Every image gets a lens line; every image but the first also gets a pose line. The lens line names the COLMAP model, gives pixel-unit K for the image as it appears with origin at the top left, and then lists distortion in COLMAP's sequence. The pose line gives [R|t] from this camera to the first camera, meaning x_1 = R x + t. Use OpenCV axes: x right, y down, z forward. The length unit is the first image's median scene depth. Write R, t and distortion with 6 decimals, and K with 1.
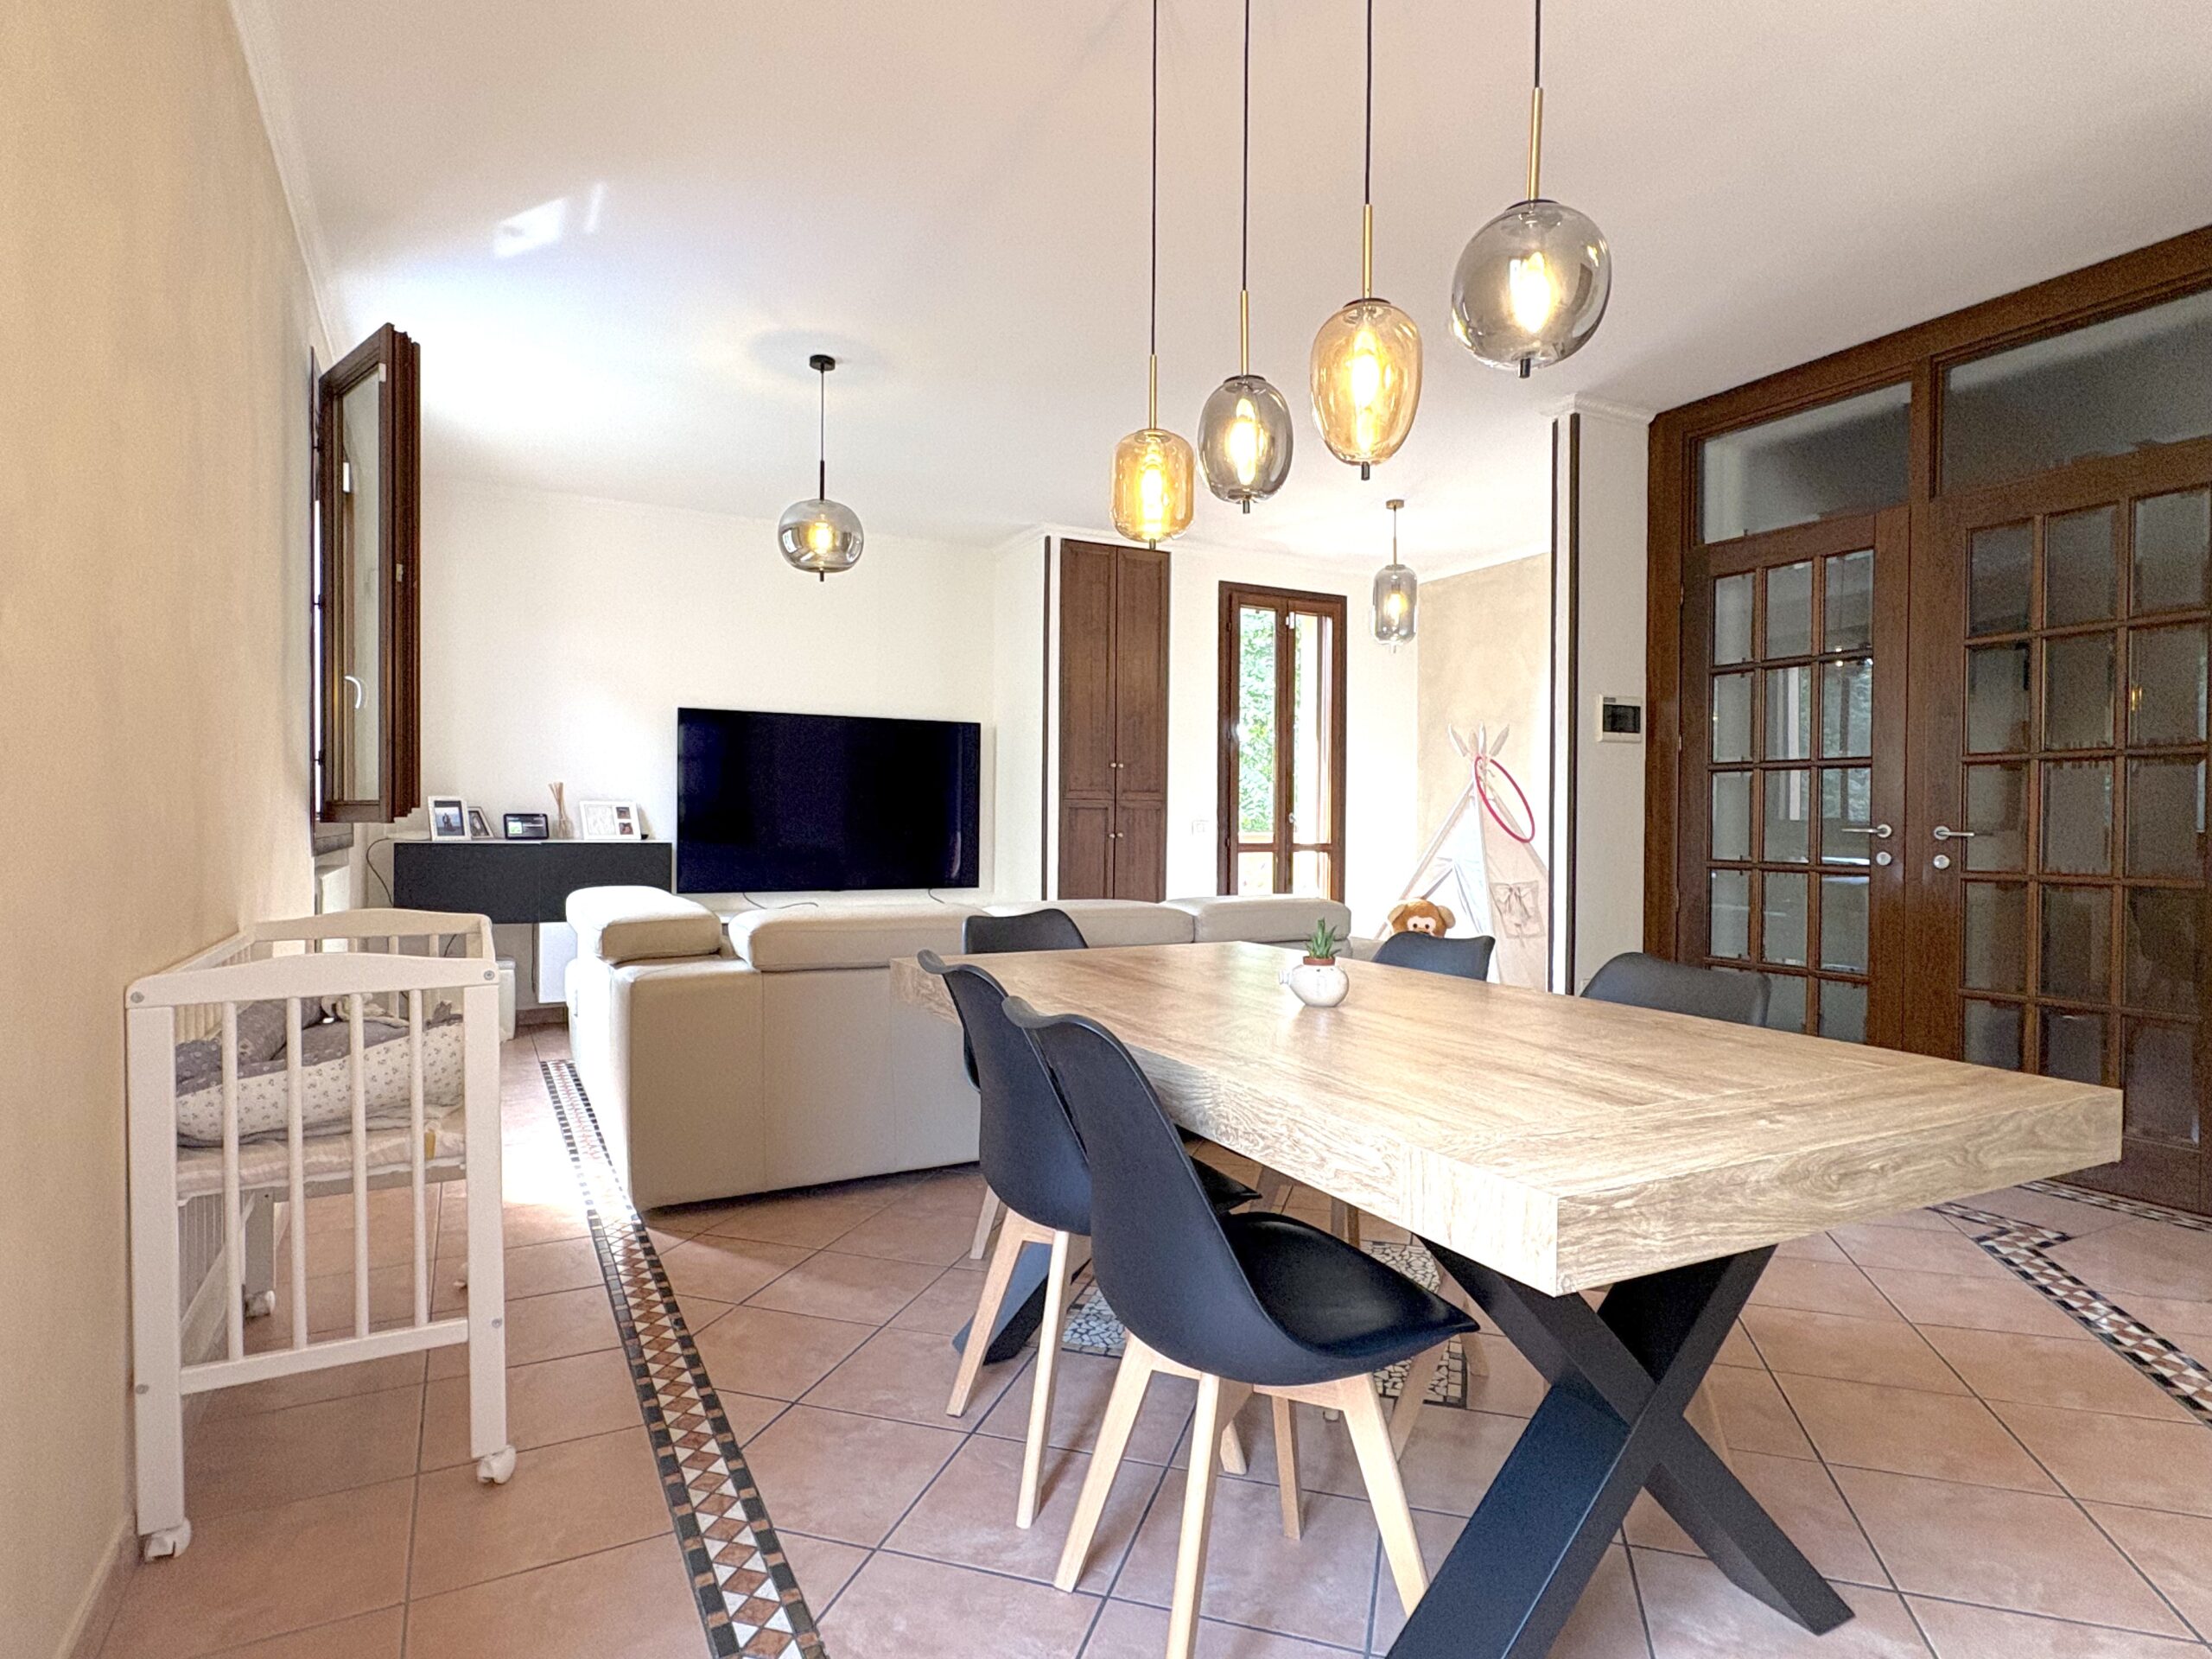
lens RADIAL K [[1175.5, 0, 1103.5], [0, 1175.5, 841.2], [0, 0, 1]] dist [-0.002965, -0.001251]
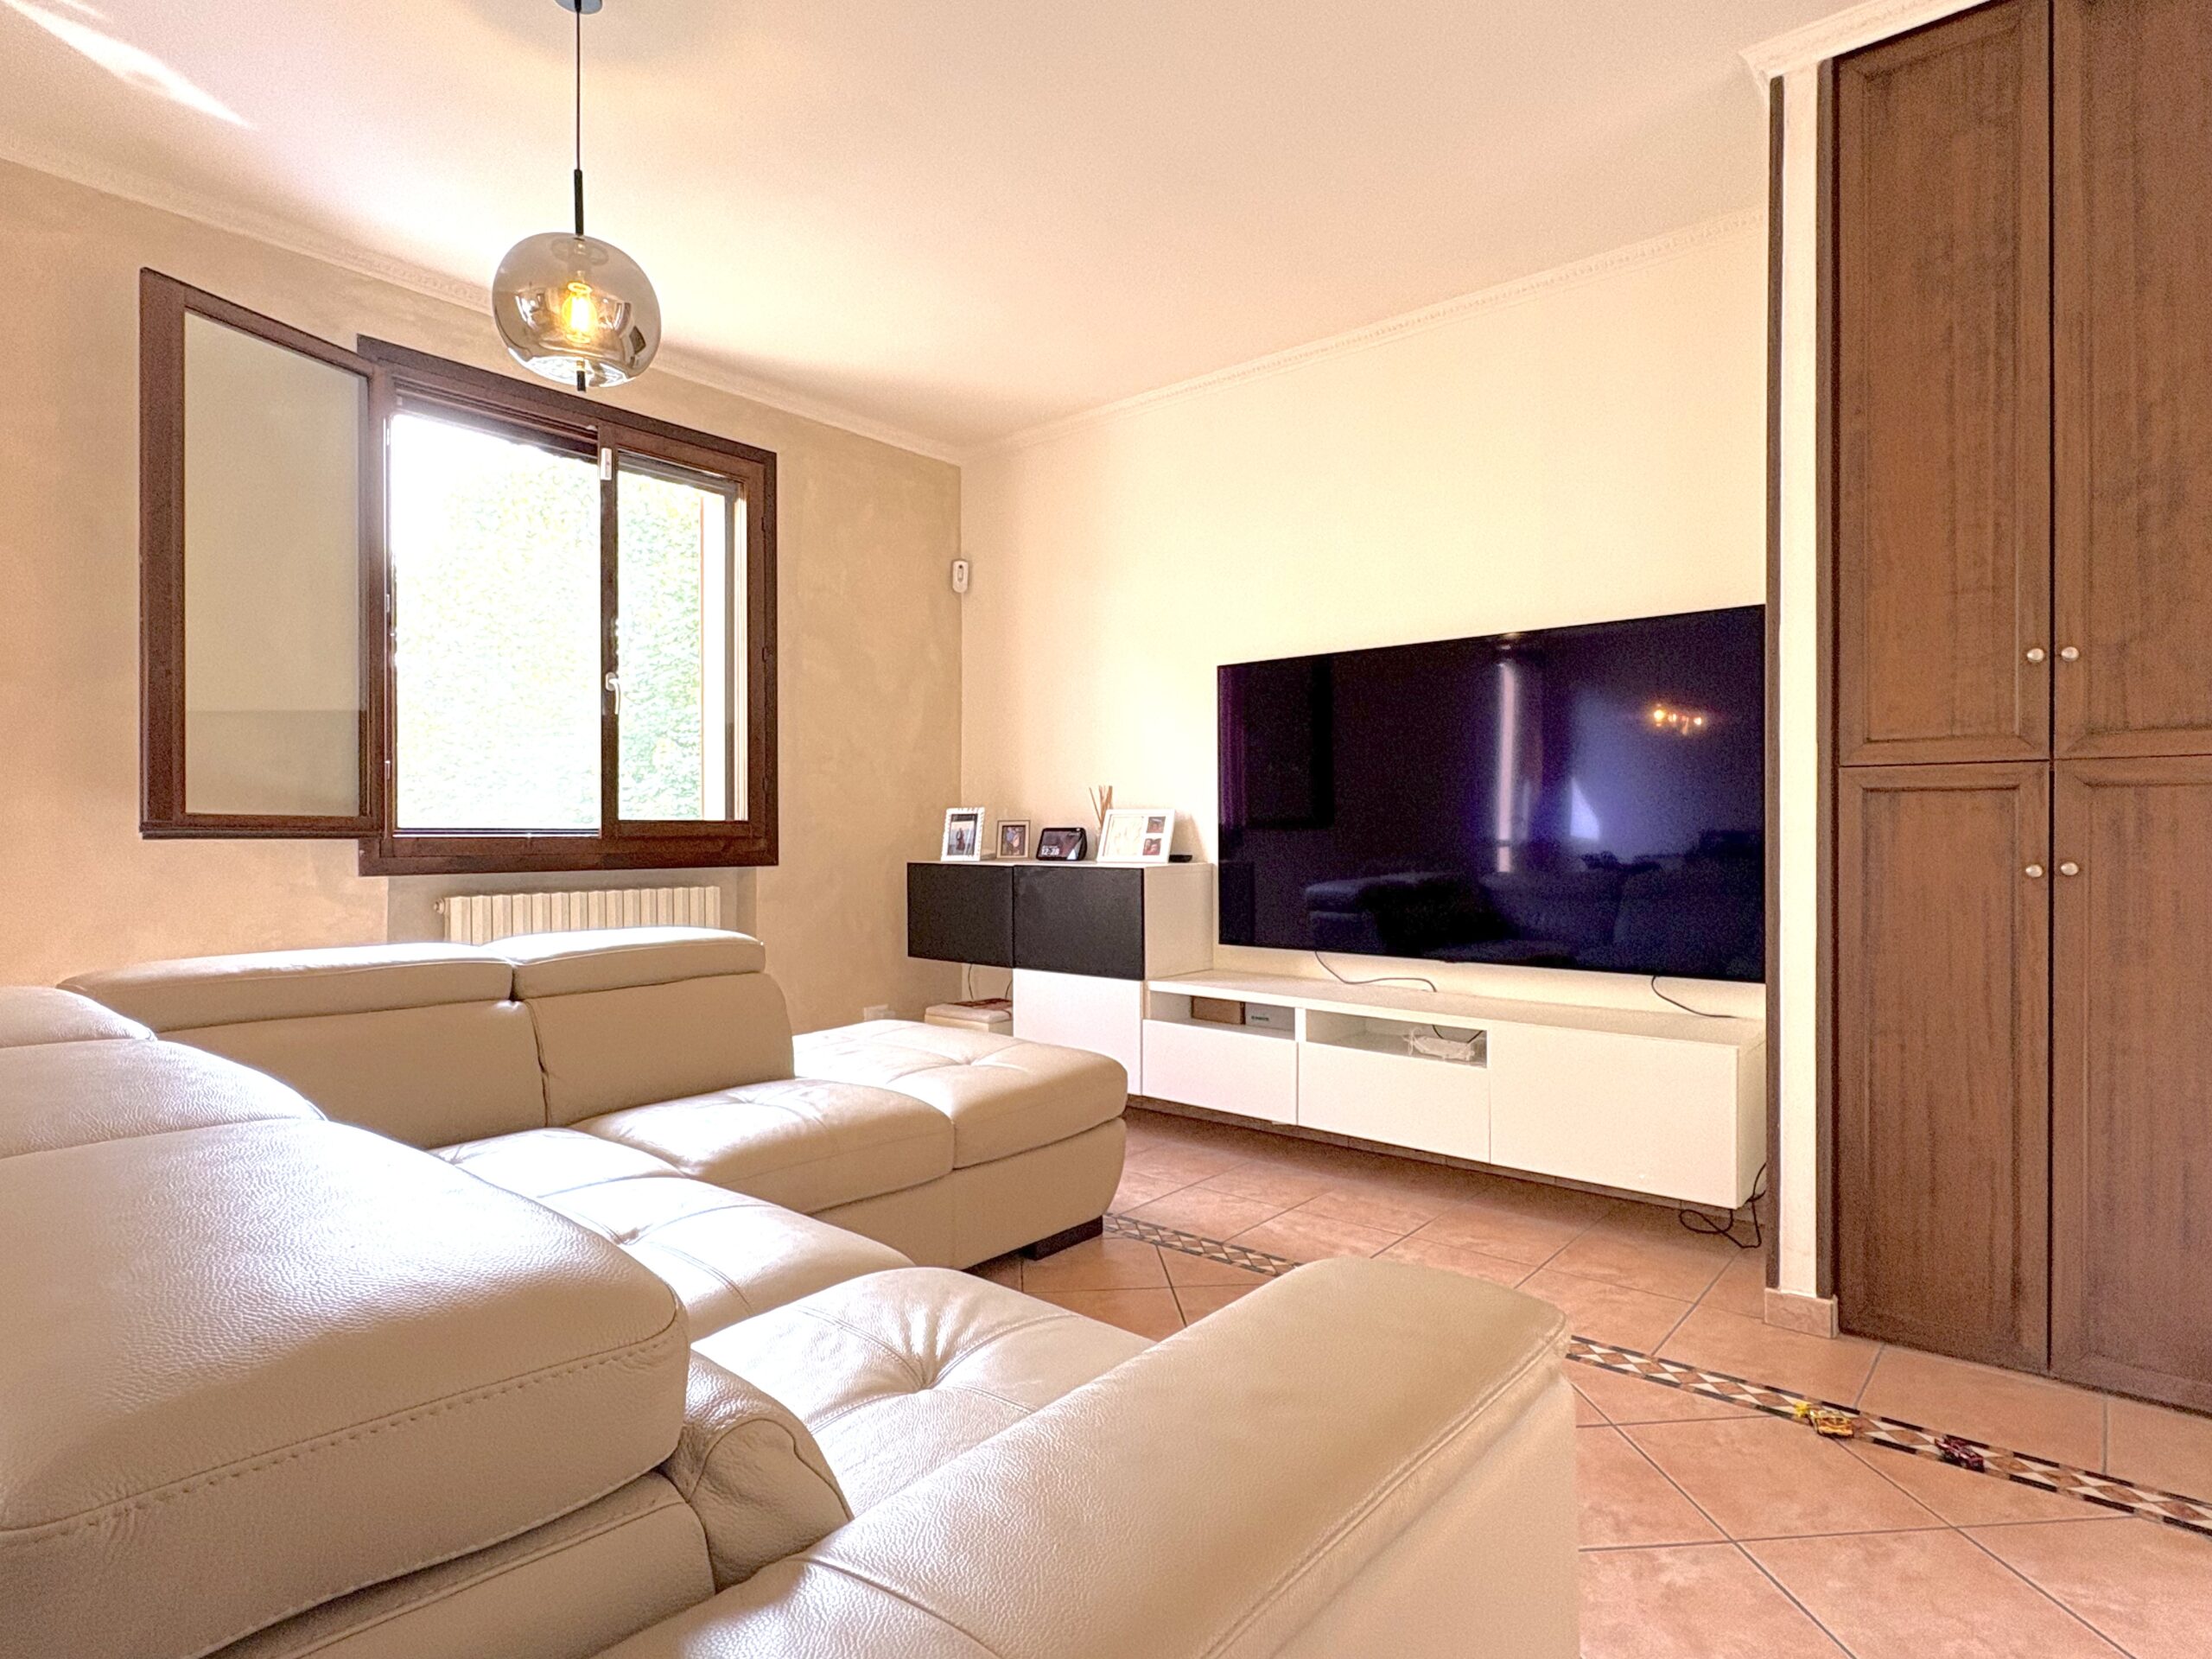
lens RADIAL K [[1175.5, 0, 1103.5], [0, 1175.5, 841.2], [0, 0, 1]] dist [-0.002965, -0.001251]
pose [[0.361689, -0.002563, -0.932295, 0.240172], [-0.010490, 0.999922, -0.006818, -0.008902], [0.932240, 0.012246, 0.361634, 0.710132]]
